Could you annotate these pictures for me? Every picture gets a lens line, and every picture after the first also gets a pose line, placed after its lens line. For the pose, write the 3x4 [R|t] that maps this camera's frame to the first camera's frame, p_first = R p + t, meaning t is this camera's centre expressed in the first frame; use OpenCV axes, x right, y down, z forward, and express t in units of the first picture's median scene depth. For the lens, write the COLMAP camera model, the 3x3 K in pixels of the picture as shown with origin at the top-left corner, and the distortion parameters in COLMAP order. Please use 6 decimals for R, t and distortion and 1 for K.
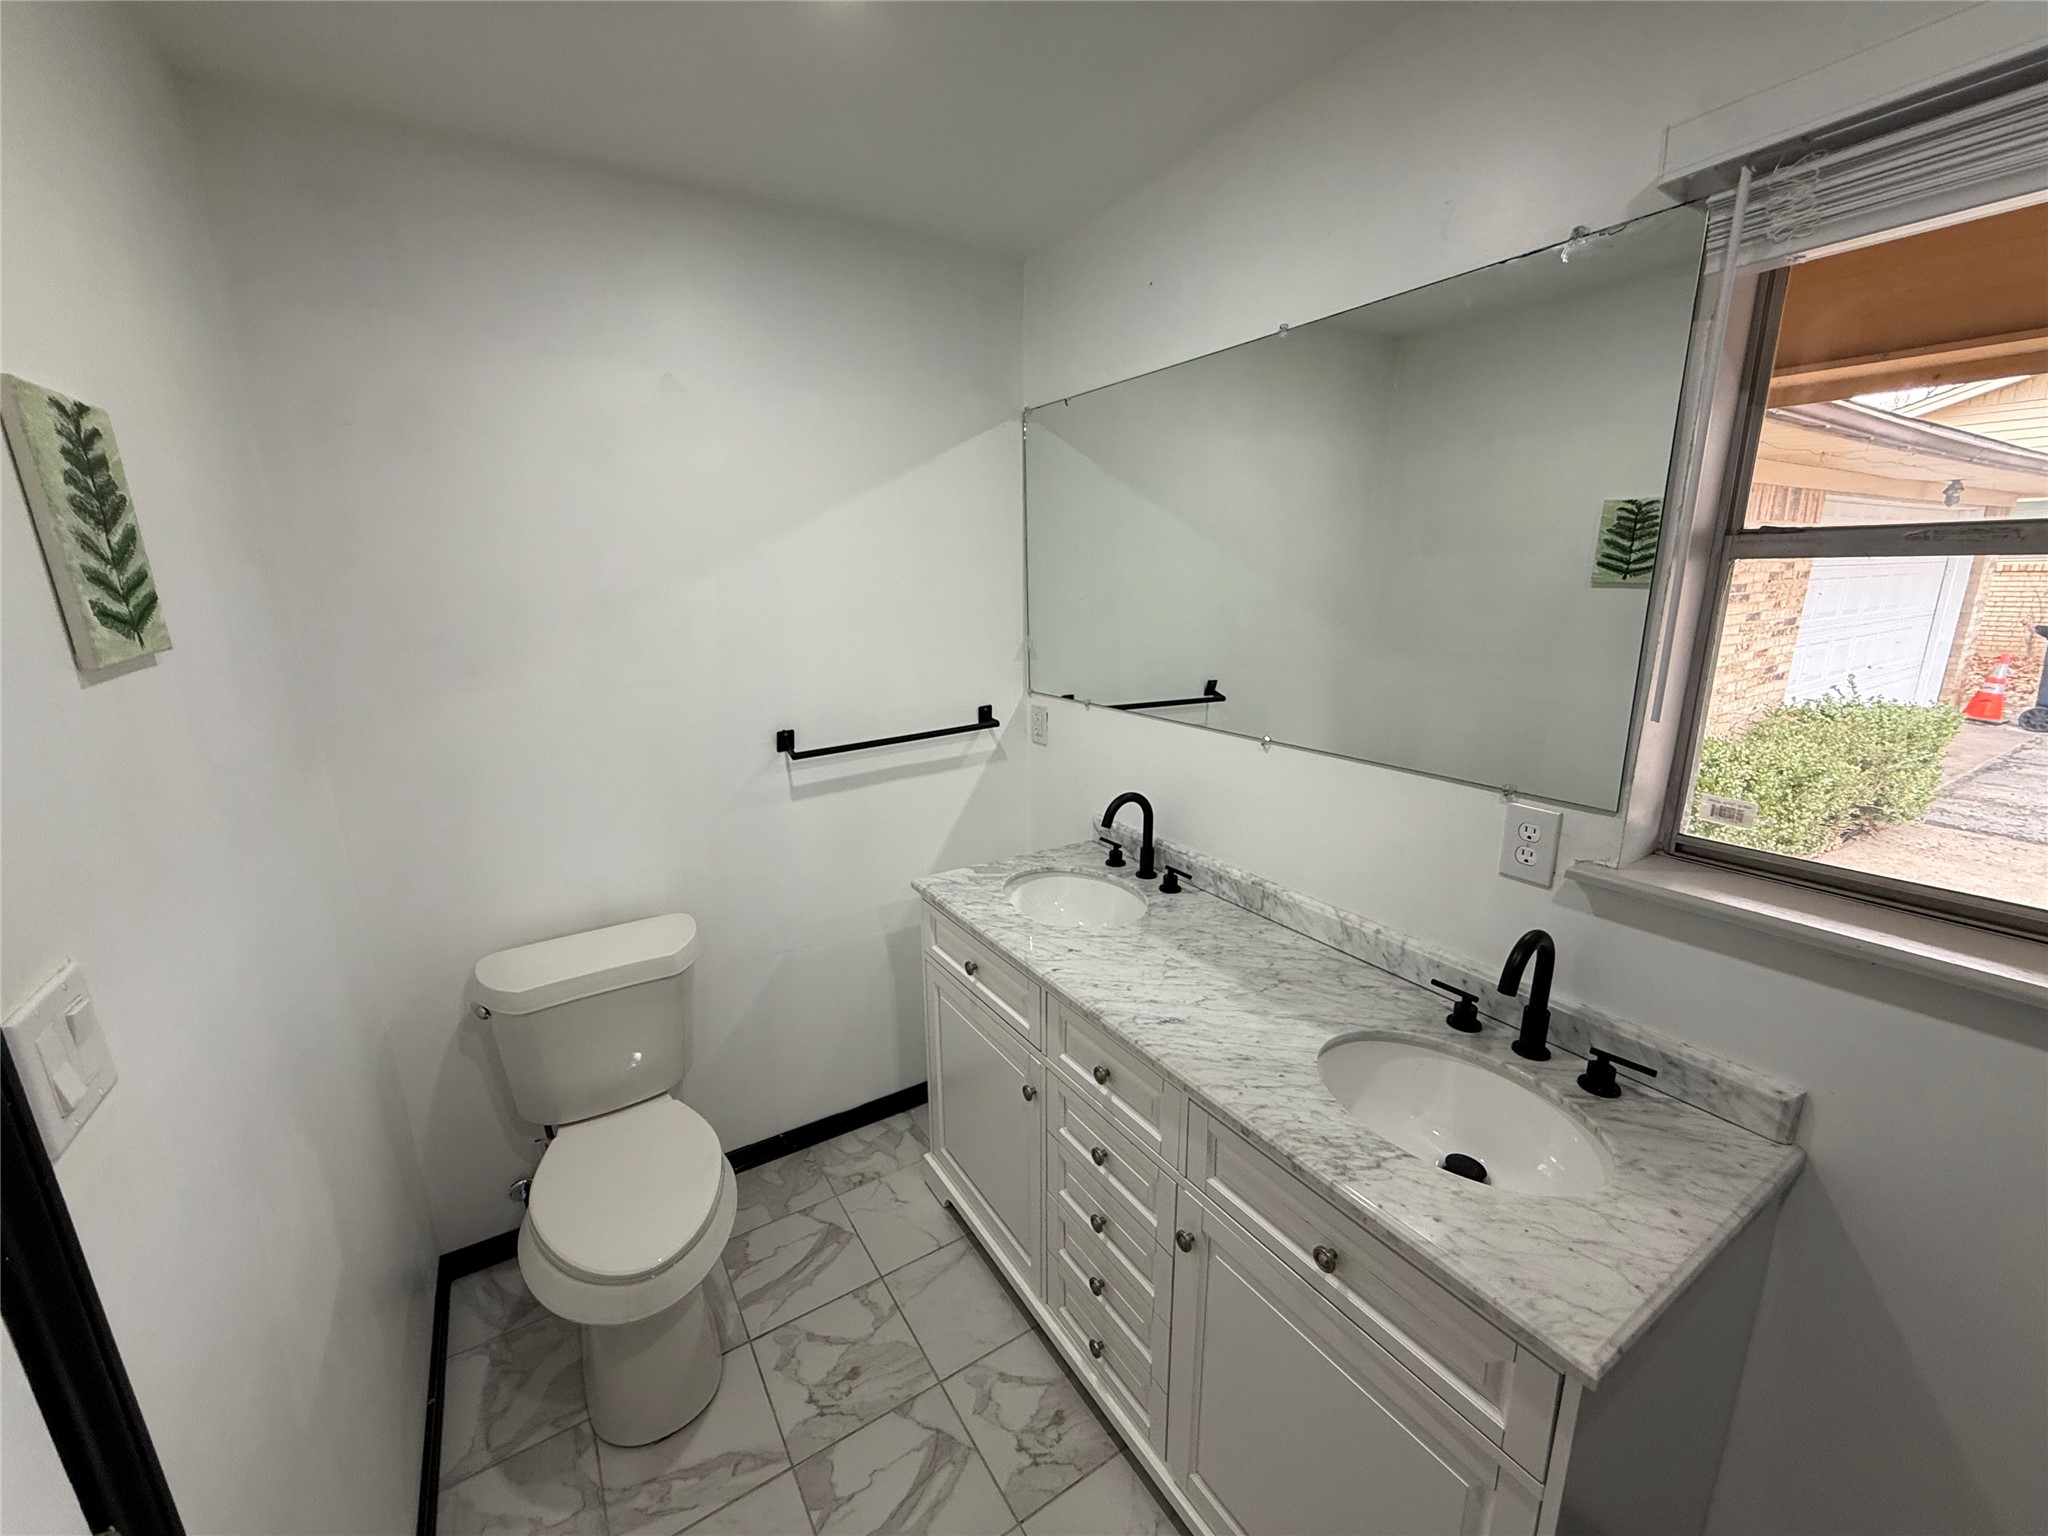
lens RADIAL K [[816.4, 0, 1020.2], [0, 816.4, 773.2], [0, 0, 1]] dist [0.000799, -0.000112]
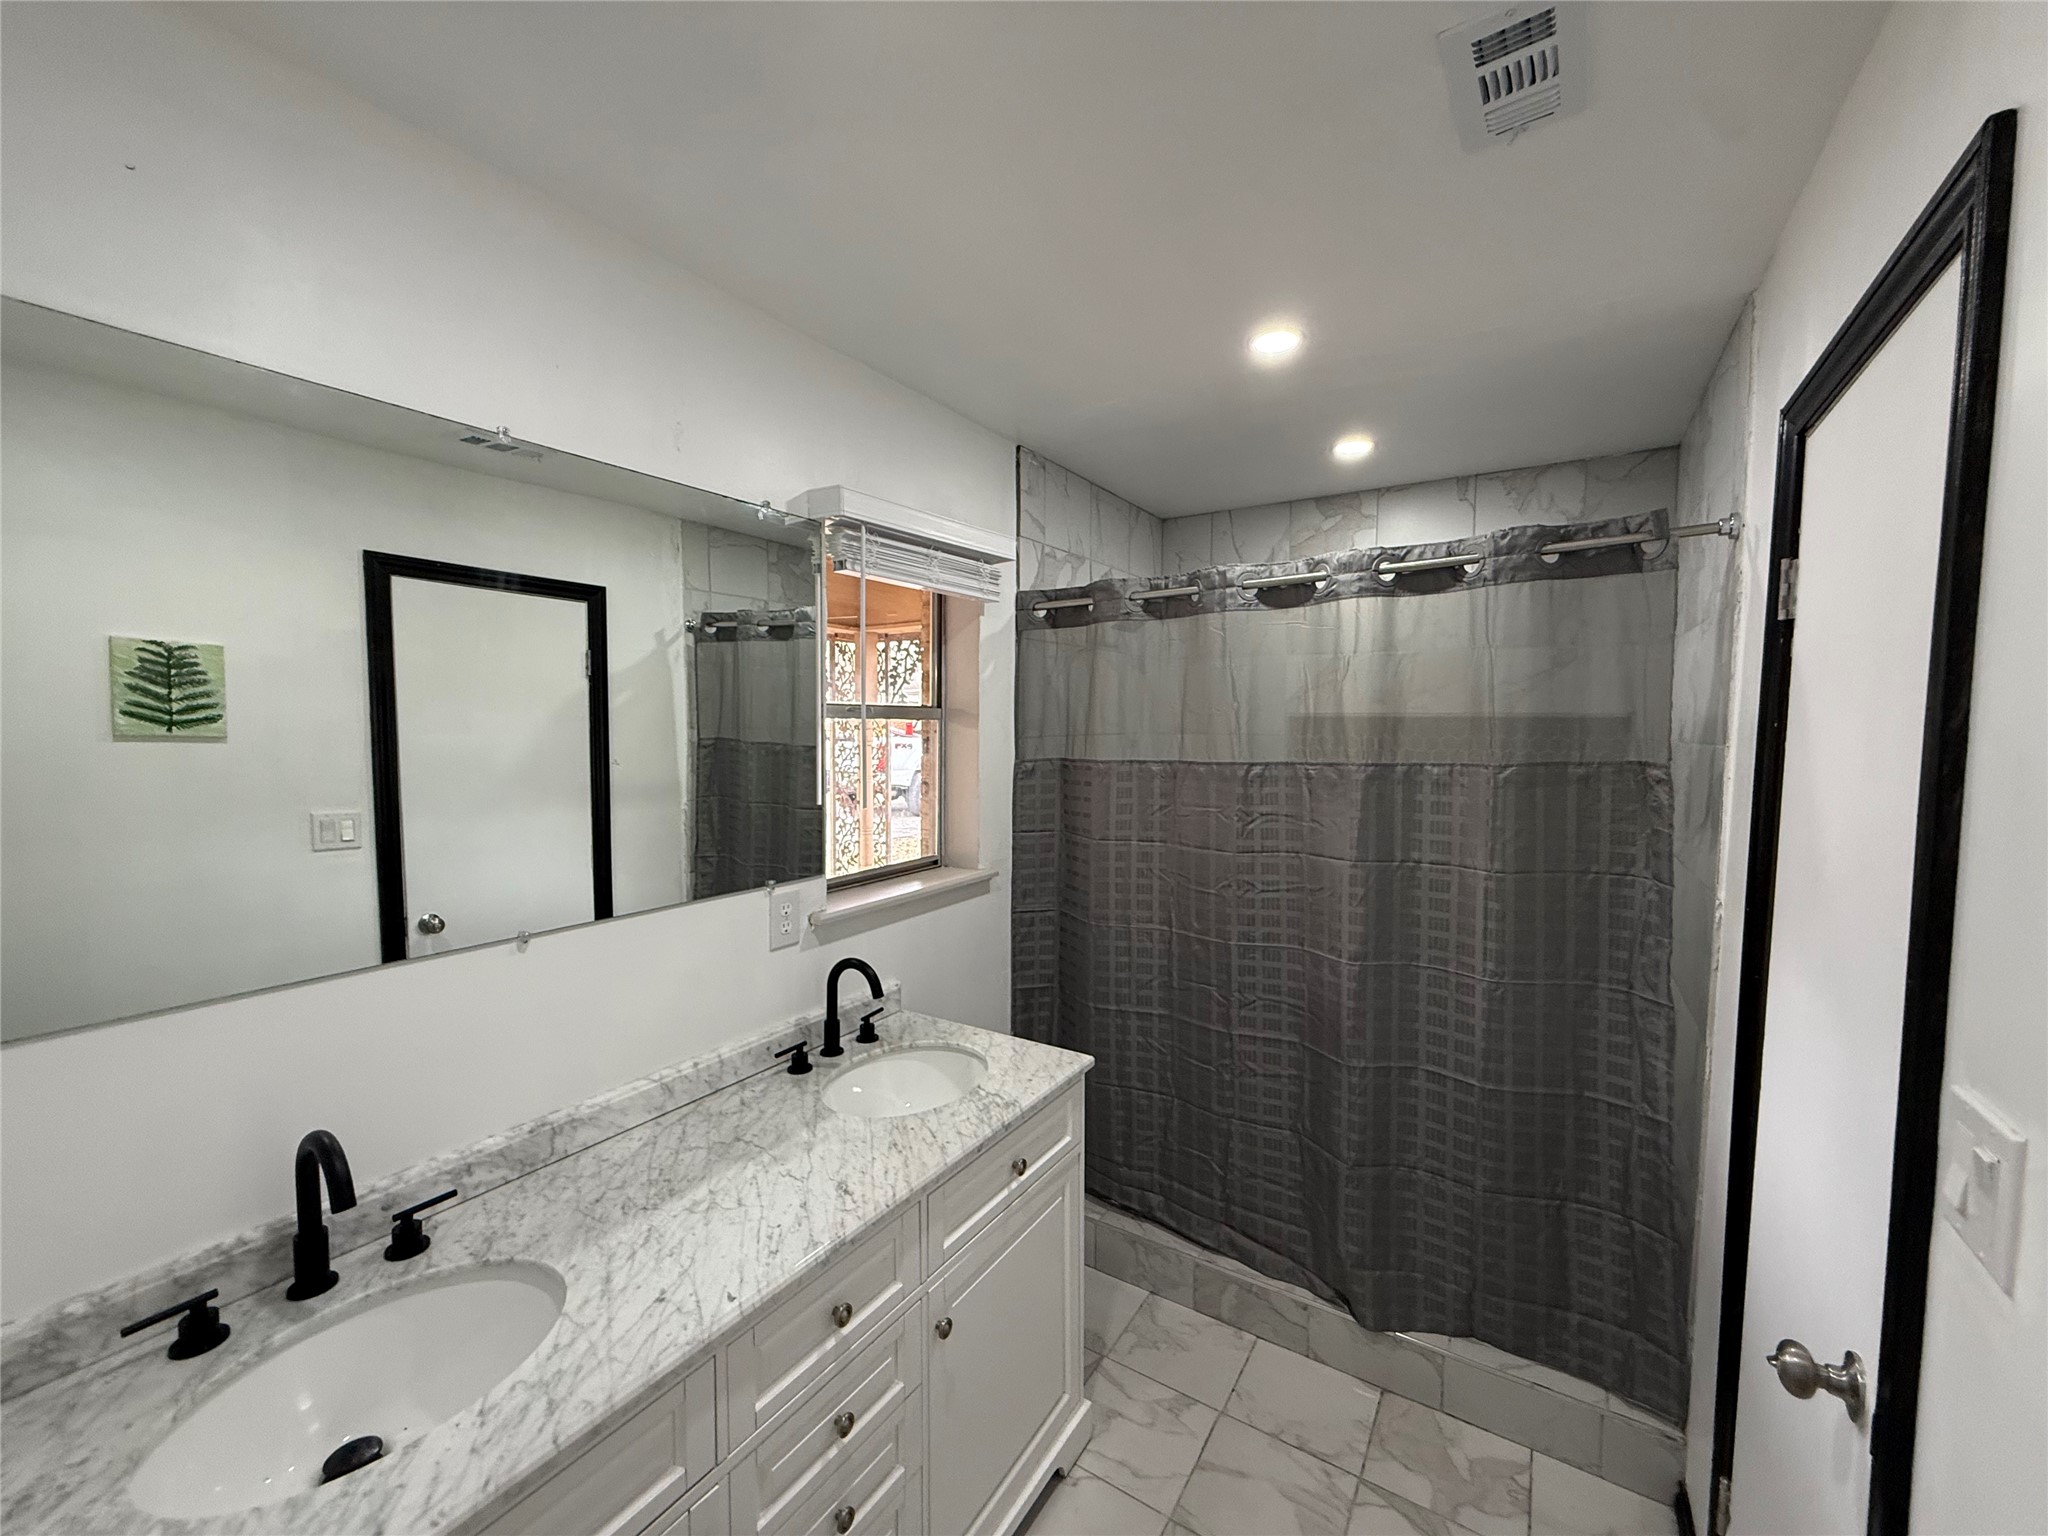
lens RADIAL K [[816.4, 0, 1025.5], [0, 816.4, 768.9], [0, 0, 1]] dist [0.000799, -0.000112]
pose [[-0.422074, -0.045959, 0.905396, -0.621359], [0.214858, 0.965188, 0.149156, -0.218719], [-0.880732, 0.257486, -0.397506, 0.905327]]
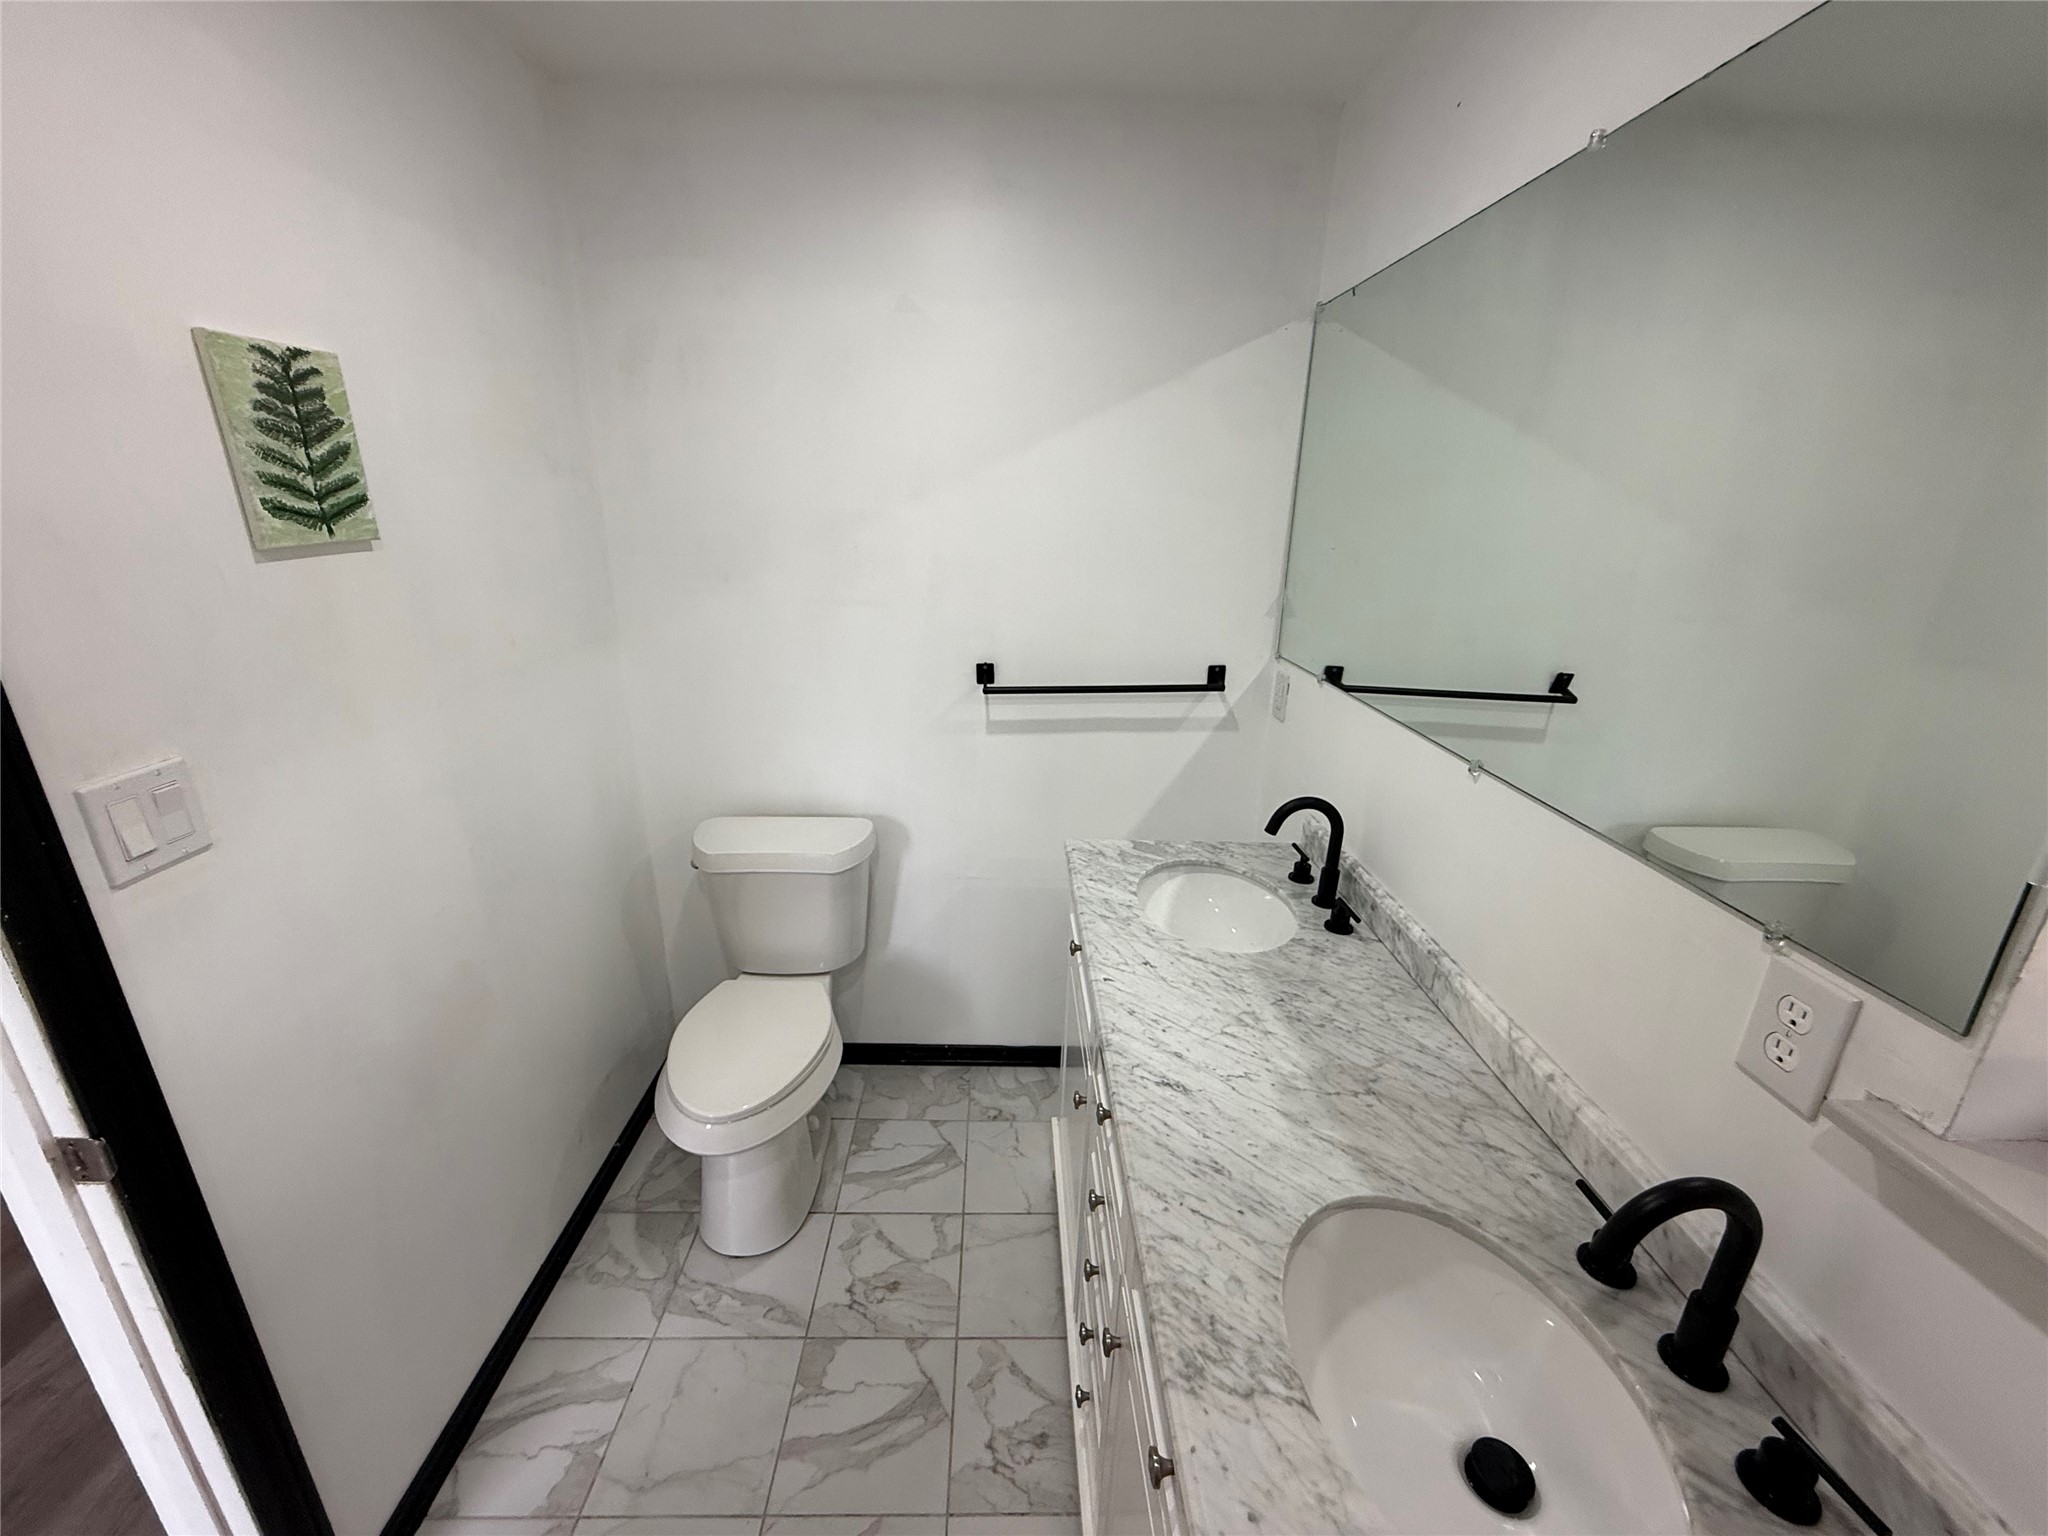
lens RADIAL K [[816.4, 0, 1021.4], [0, 816.4, 773.1], [0, 0, 1]] dist [0.000799, -0.000112]
pose [[0.856712, 0.195129, -0.477461, 0.322585], [-0.158093, 0.980464, 0.117030, -0.057724], [0.490970, -0.024778, 0.870824, 0.200964]]
